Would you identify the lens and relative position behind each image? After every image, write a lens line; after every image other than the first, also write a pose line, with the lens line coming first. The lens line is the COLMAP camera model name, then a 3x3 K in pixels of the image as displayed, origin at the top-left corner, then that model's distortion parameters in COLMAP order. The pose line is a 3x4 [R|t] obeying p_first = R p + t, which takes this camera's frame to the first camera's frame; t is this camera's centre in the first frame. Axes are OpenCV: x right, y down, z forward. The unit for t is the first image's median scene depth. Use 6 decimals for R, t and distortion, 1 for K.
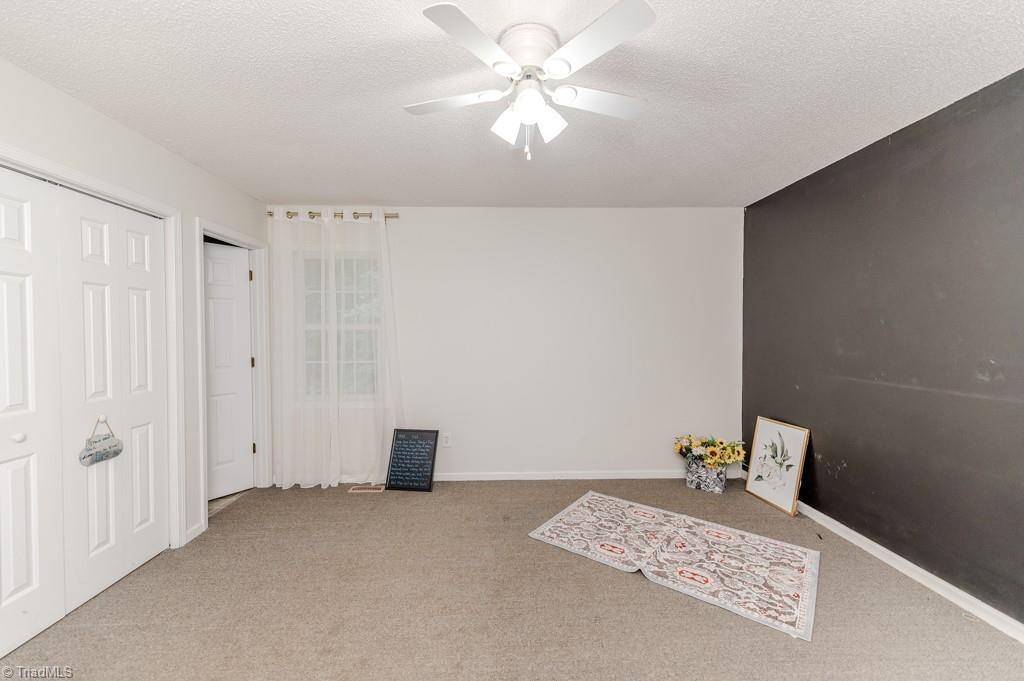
lens RADIAL K [[403.5, 0, 506.7], [0, 403.5, 338.3], [0, 0, 1]] dist [0.022189, -0.006170]
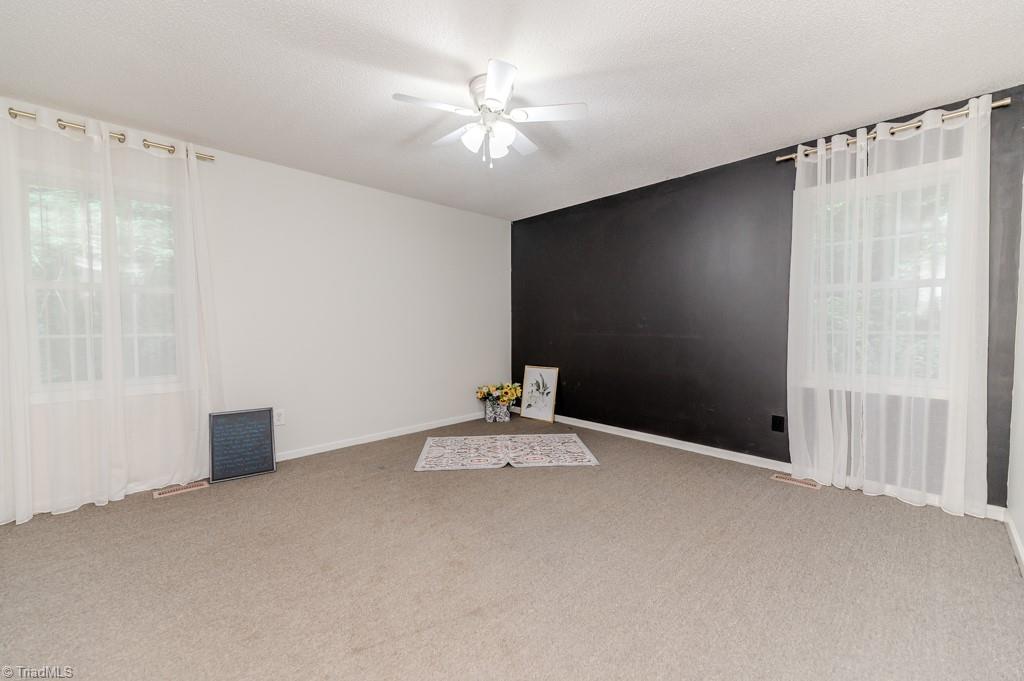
lens RADIAL K [[403.5, 0, 506.7], [0, 403.5, 338.3], [0, 0, 1]] dist [0.022189, -0.006170]
pose [[0.741895, -0.021227, 0.670179, -0.451498], [0.010333, 0.999742, 0.020227, 0.066380], [-0.670436, -0.008081, 0.741923, -0.046909]]
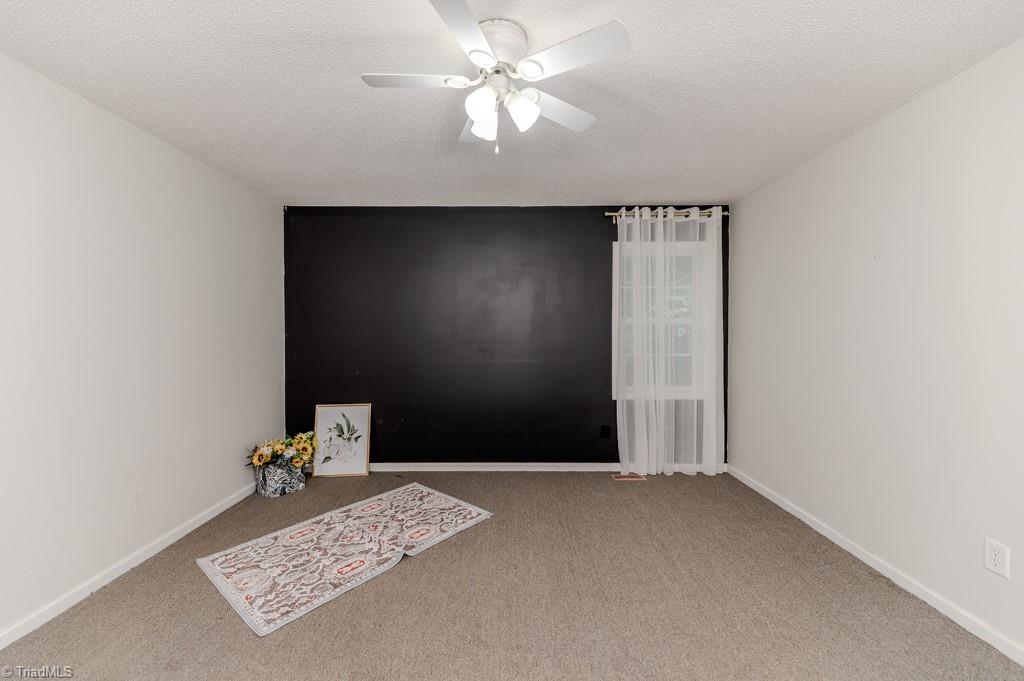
lens RADIAL K [[406.0, 0, 505.6], [0, 406.0, 338.0], [0, 0, 1]] dist [0.011051, -0.000460]
pose [[0.027692, -0.009893, 0.999568, -0.492775], [0.015997, 0.999827, 0.009452, 0.010499], [-0.999488, 0.015728, 0.027846, 0.500068]]
